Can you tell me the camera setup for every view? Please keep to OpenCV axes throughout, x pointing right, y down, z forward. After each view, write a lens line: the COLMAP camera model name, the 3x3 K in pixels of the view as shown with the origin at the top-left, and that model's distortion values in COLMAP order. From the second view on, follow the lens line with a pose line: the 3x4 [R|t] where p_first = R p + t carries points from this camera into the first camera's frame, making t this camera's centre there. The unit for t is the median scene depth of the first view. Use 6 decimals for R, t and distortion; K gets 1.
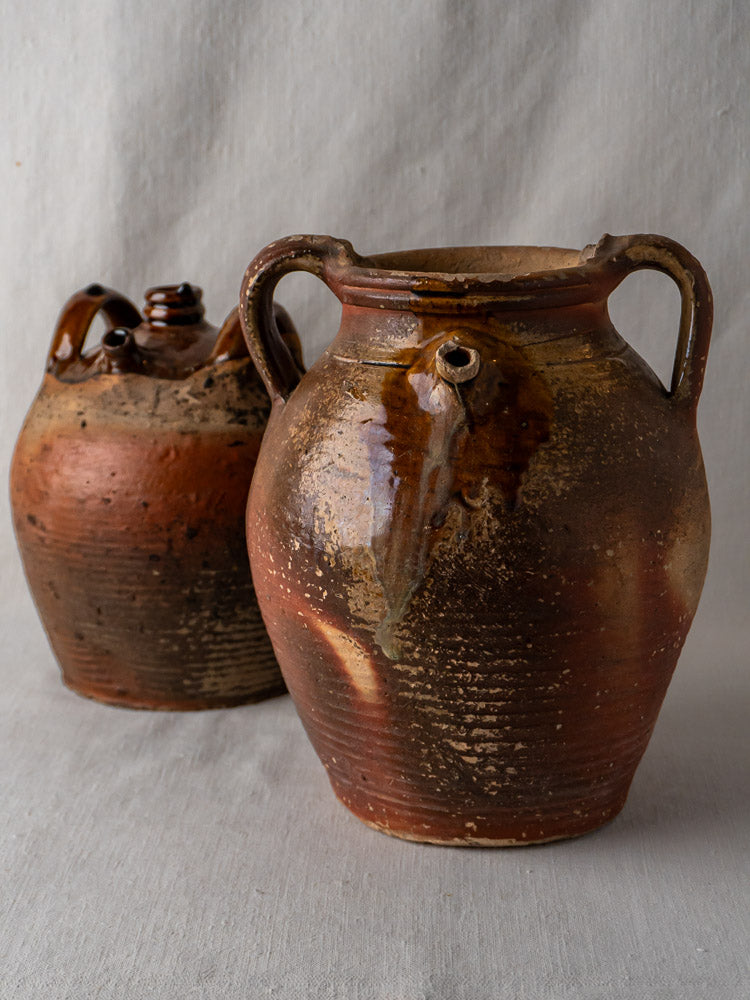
lens RADIAL K [[1870.4, 0, 346.8], [0, 1870.4, 465.8], [0, 0, 1]] dist [0.012659, -0.015340]
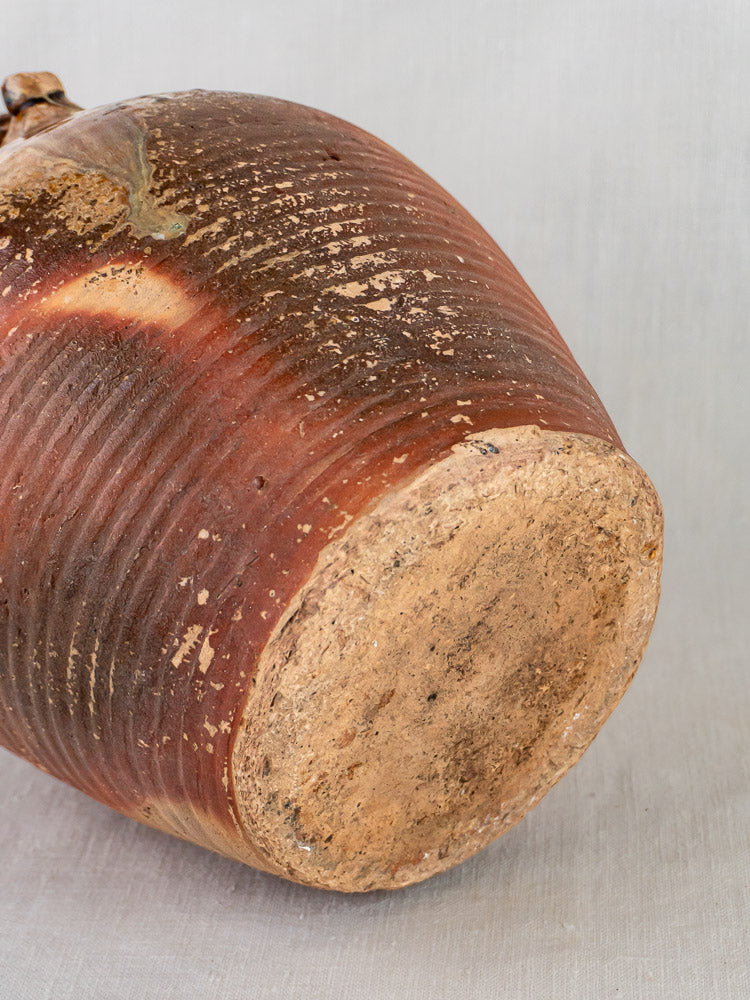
lens RADIAL K [[2509.7, 0, 375.0], [0, 2509.7, 500.0], [0, 0, 1]] dist [0.038351, 0.132129]
pose [[0.808163, -0.188544, 0.557963, -0.400578], [0.588568, 0.293037, -0.753470, 0.790505], [-0.021442, 0.937326, 0.347793, 0.790008]]
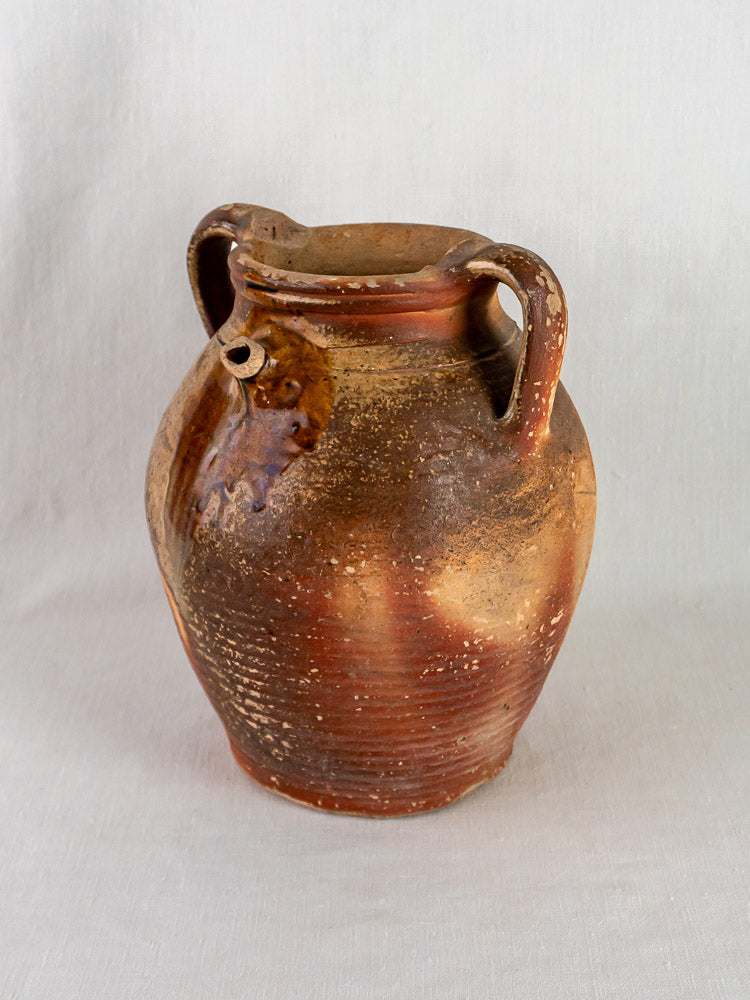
lens RADIAL K [[1587.2, 0, 349.5], [0, 1587.2, 437.1], [0, 0, 1]] dist [0.019784, 0.051945]
pose [[0.842672, 0.181774, -0.506815, 0.548519], [-0.114777, 0.980298, 0.160755, -0.156768], [0.526051, -0.077293, 0.846933, 0.280387]]
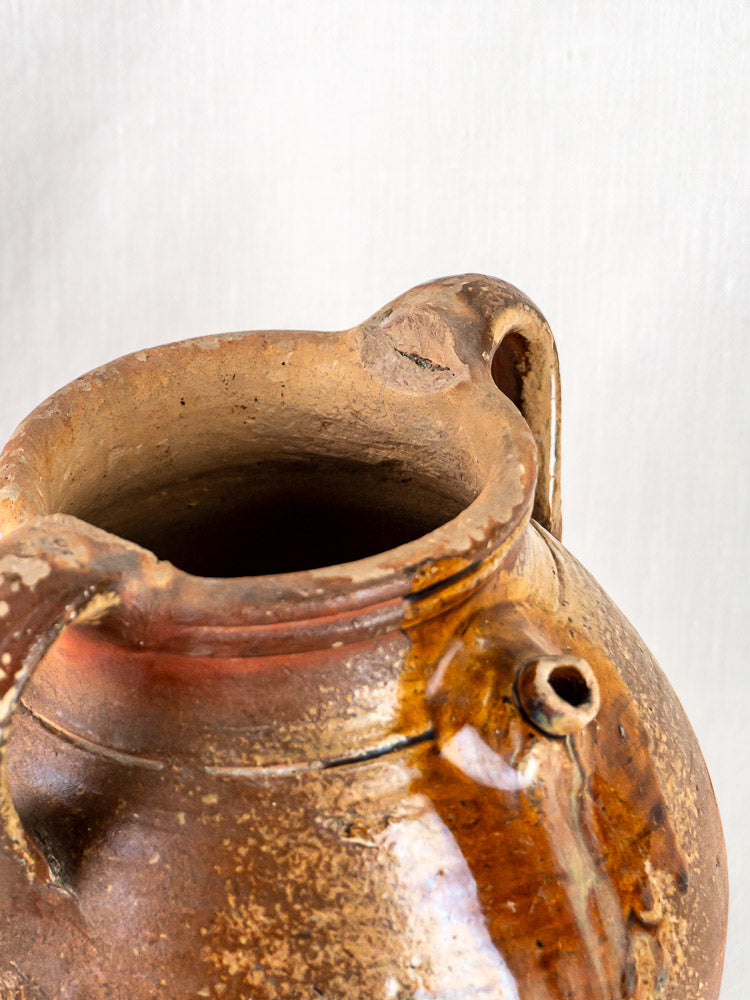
lens RADIAL K [[2345.8, 0, 313.5], [0, 2345.8, 400.9], [0, 0, 1]] dist [0.052180, 0.459330]
pose [[0.514792, -0.399873, 0.758348, -0.422974], [0.208902, 0.916407, 0.341407, -0.355500], [-0.831474, -0.017333, 0.555293, 0.686015]]
